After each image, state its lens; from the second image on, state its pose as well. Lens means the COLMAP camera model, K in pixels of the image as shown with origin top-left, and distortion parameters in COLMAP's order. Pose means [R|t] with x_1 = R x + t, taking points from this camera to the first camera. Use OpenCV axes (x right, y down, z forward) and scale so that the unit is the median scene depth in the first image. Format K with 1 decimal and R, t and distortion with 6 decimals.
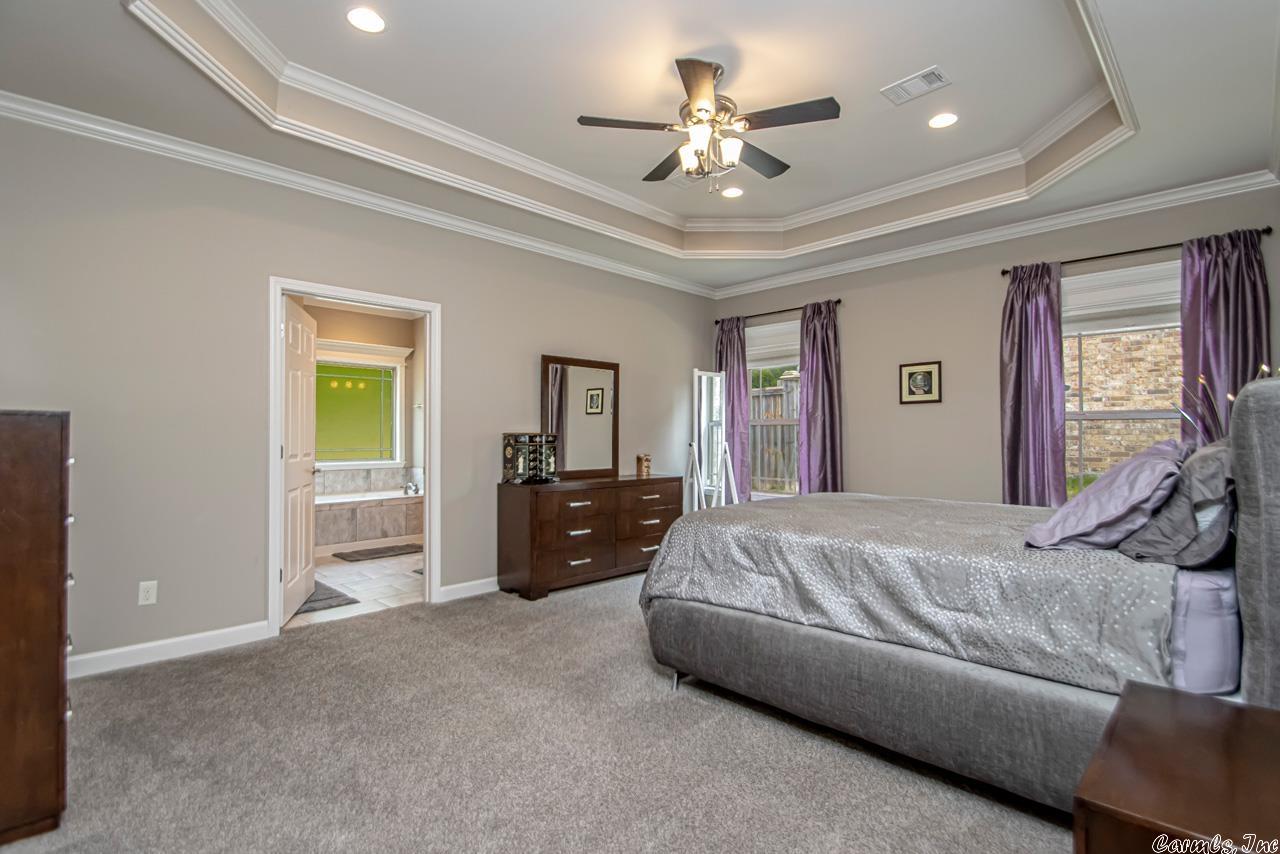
lens RADIAL K [[599.3, 0, 642.4], [0, 599.3, 429.2], [0, 0, 1]] dist [0.000843, -0.004172]
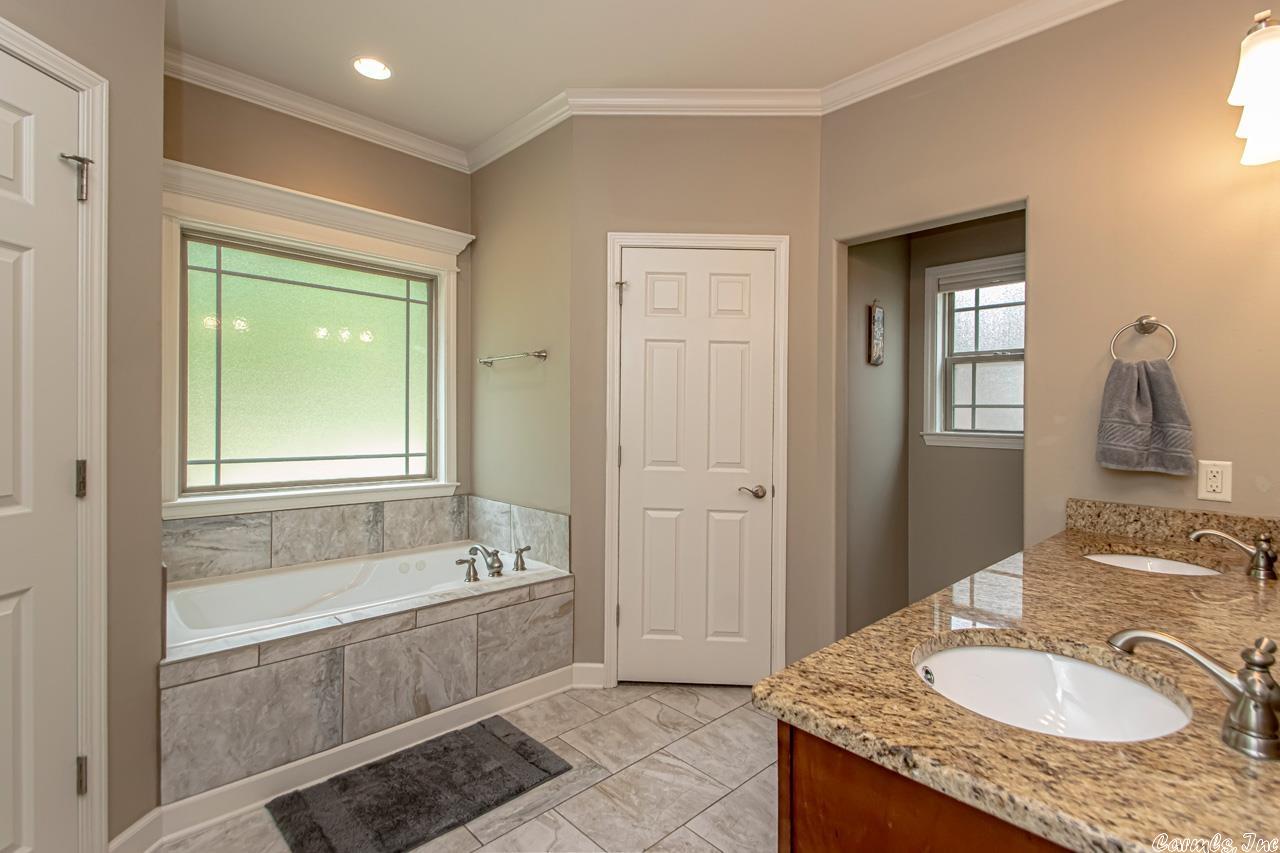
lens RADIAL K [[599.3, 0, 637.9], [0, 599.3, 423.3], [0, 0, 1]] dist [0.000843, -0.004172]
pose [[0.999775, 0.008688, -0.019334, -0.292116], [-0.008253, 0.999714, 0.022446, -0.002823], [0.019523, -0.022281, 0.999561, 0.639367]]
